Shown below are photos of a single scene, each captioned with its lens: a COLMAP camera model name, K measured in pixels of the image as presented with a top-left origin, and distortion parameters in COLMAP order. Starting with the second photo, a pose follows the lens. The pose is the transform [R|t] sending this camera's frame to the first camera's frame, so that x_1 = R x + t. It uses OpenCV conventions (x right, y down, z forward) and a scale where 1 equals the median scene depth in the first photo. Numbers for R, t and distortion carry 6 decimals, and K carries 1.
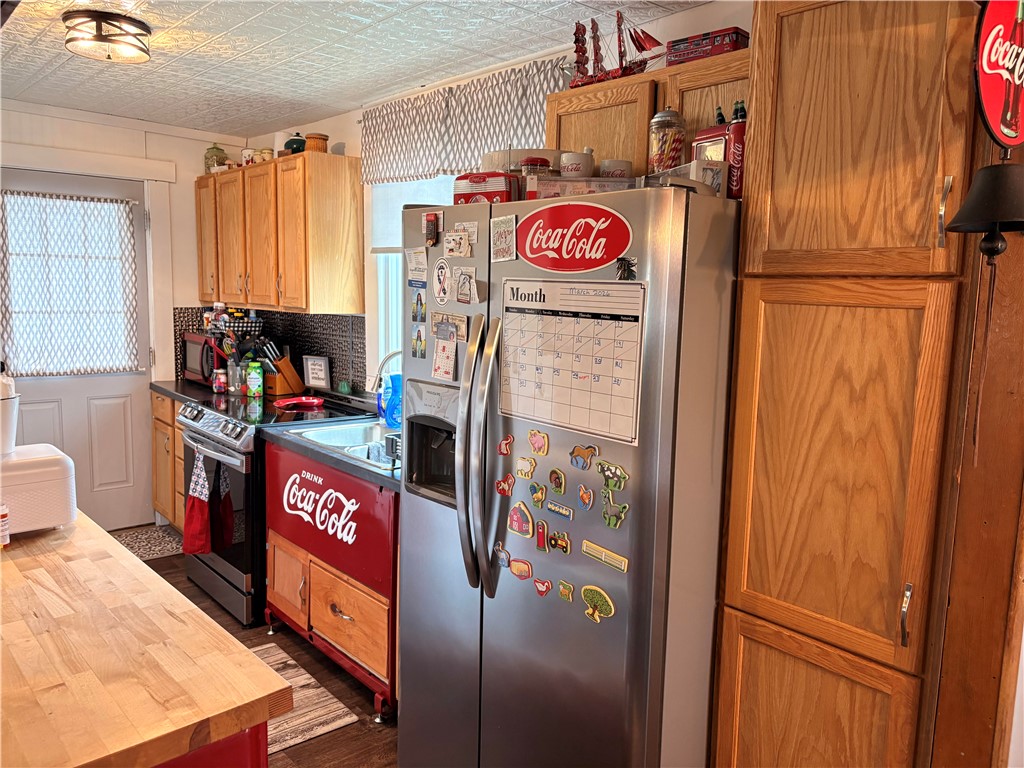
lens RADIAL K [[779.7, 0, 512.0], [0, 779.7, 384.0], [0, 0, 1]] dist [0.033689, 0.001596]
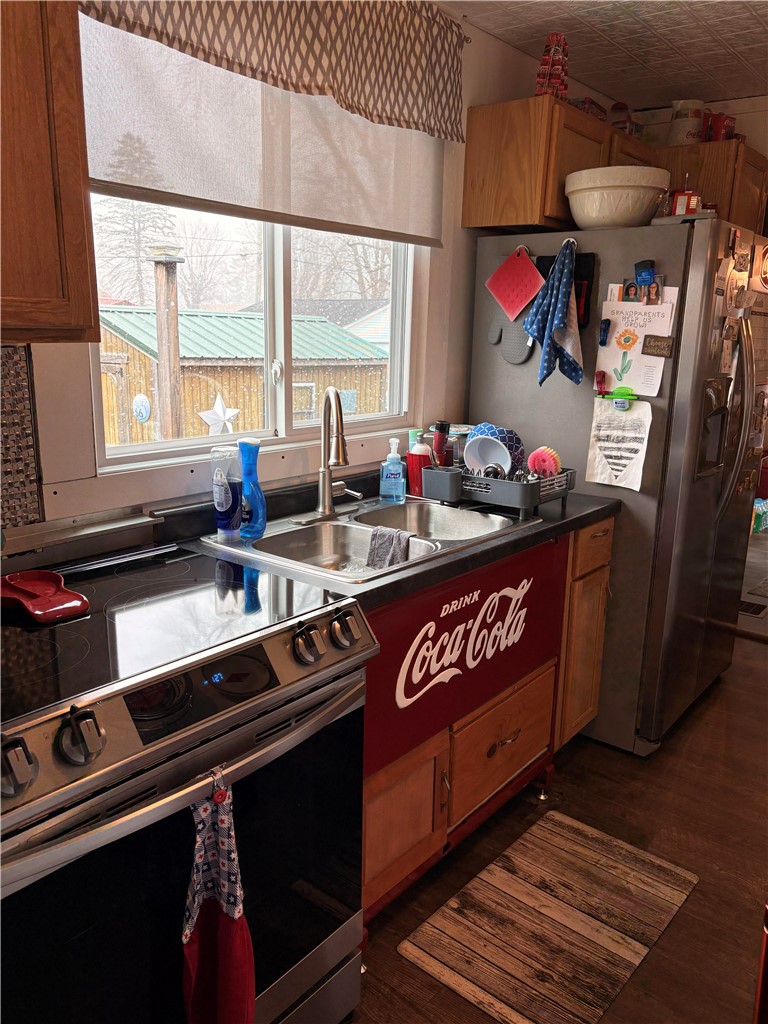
lens RADIAL K [[779.7, 0, 384.0], [0, 779.7, 512.0], [0, 0, 1]] dist [0.033689, 0.001596]
pose [[-0.166144, -0.242478, 0.955825, -0.839123], [0.106982, 0.959143, 0.261915, -0.122917], [-0.980281, 0.145771, -0.133415, 1.151526]]
